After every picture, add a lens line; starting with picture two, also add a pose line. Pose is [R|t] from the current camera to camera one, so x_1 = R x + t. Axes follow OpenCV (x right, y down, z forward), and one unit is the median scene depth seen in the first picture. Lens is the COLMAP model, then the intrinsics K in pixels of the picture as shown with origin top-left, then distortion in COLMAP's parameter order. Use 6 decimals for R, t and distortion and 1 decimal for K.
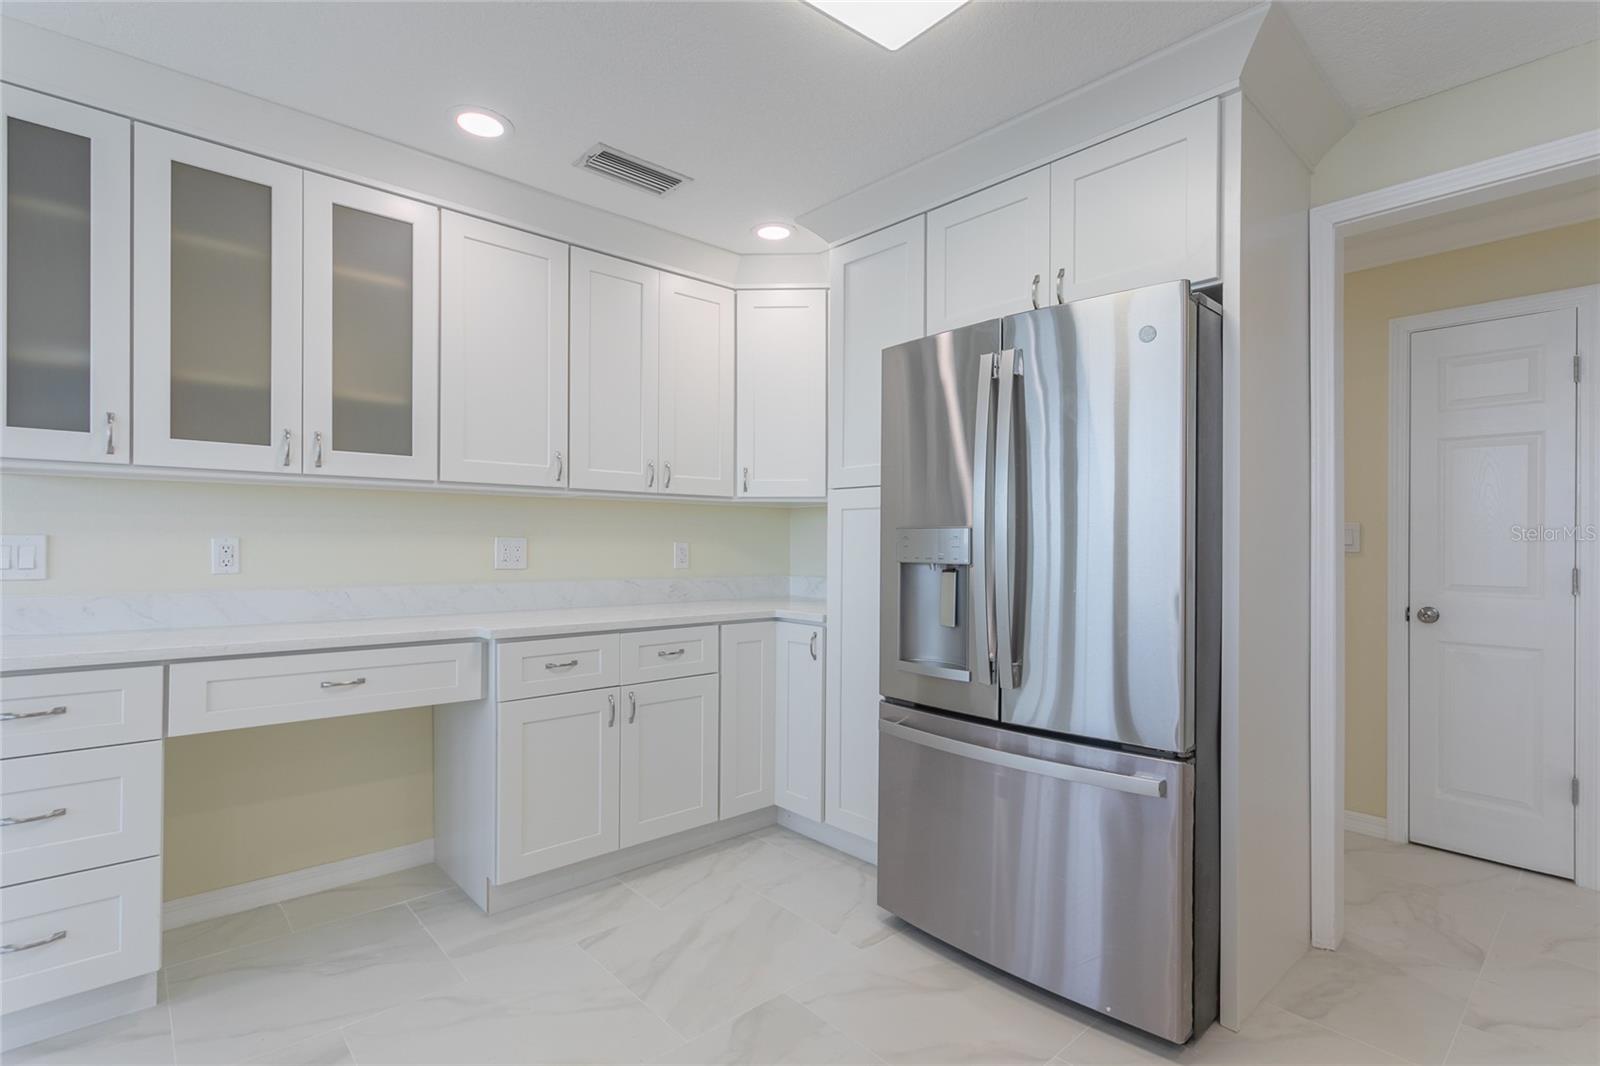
lens RADIAL K [[767.9, 0, 811.5], [0, 767.9, 536.5], [0, 0, 1]] dist [0.005640, 0.001611]
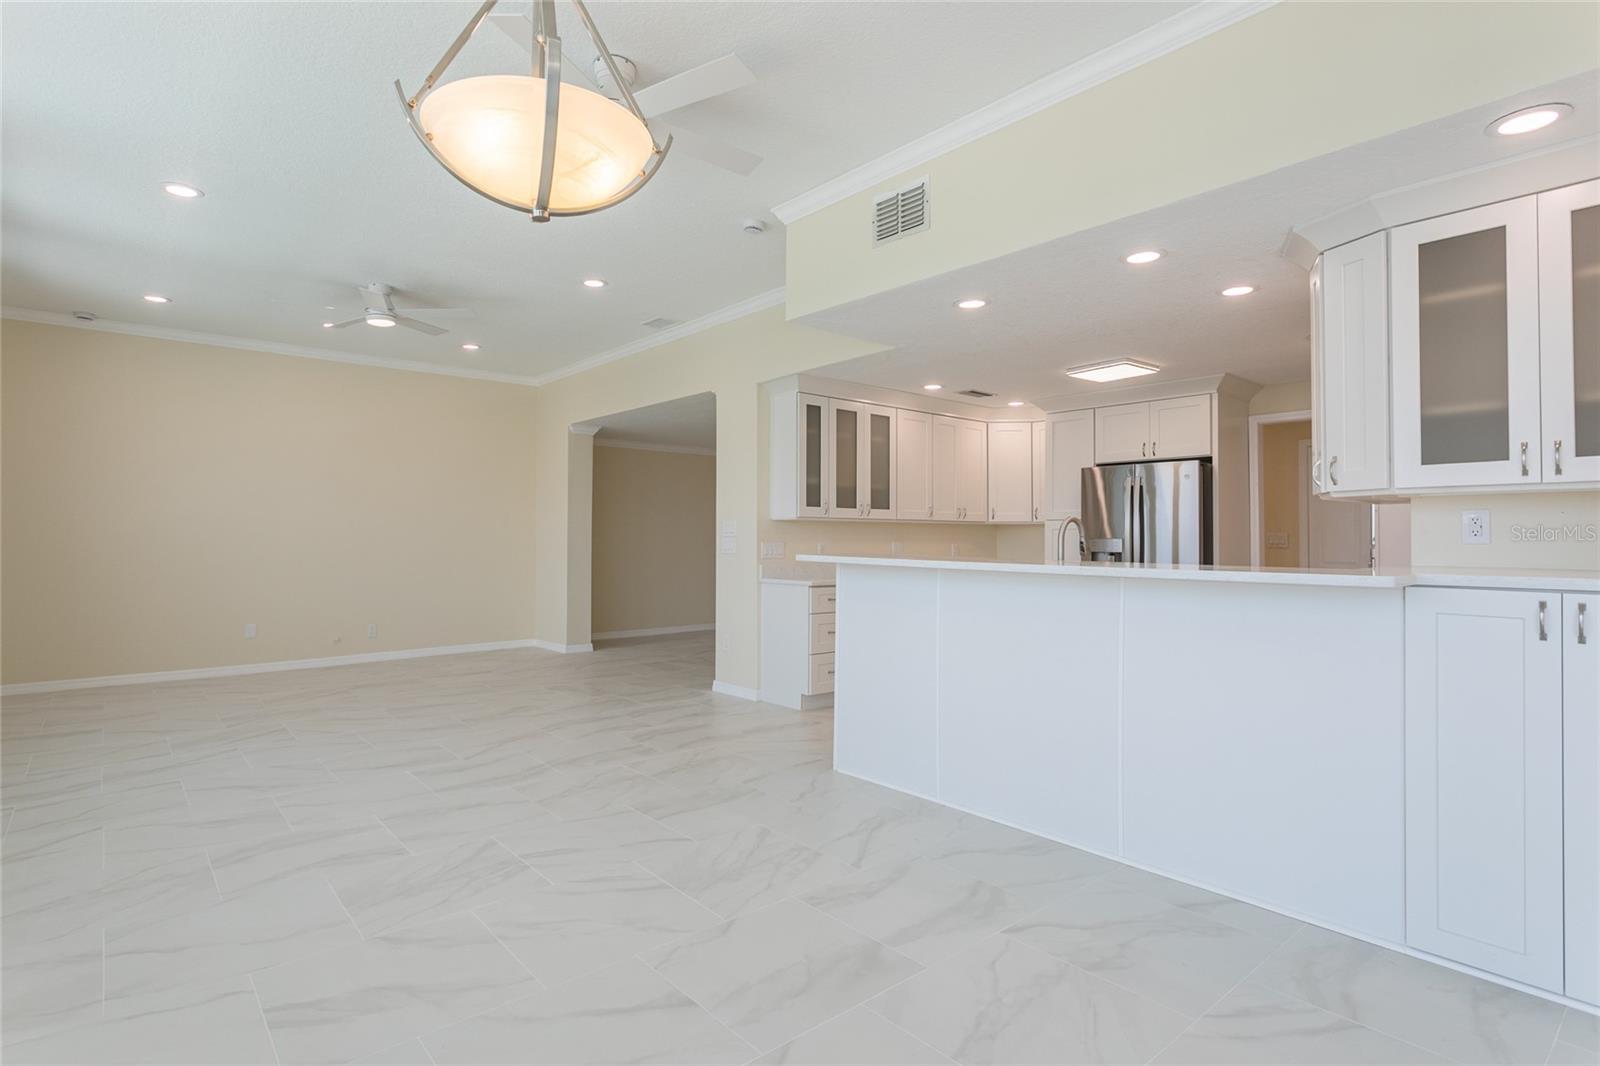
lens RADIAL K [[817.4, 0, 808.2], [0, 817.4, 534.4], [0, 0, 1]] dist [-0.011131, 0.000291]
pose [[0.999856, -0.001298, -0.016915, -0.788066], [0.001297, 0.999999, -0.000043, -0.026607], [0.016915, 0.000022, 0.999857, -1.761917]]
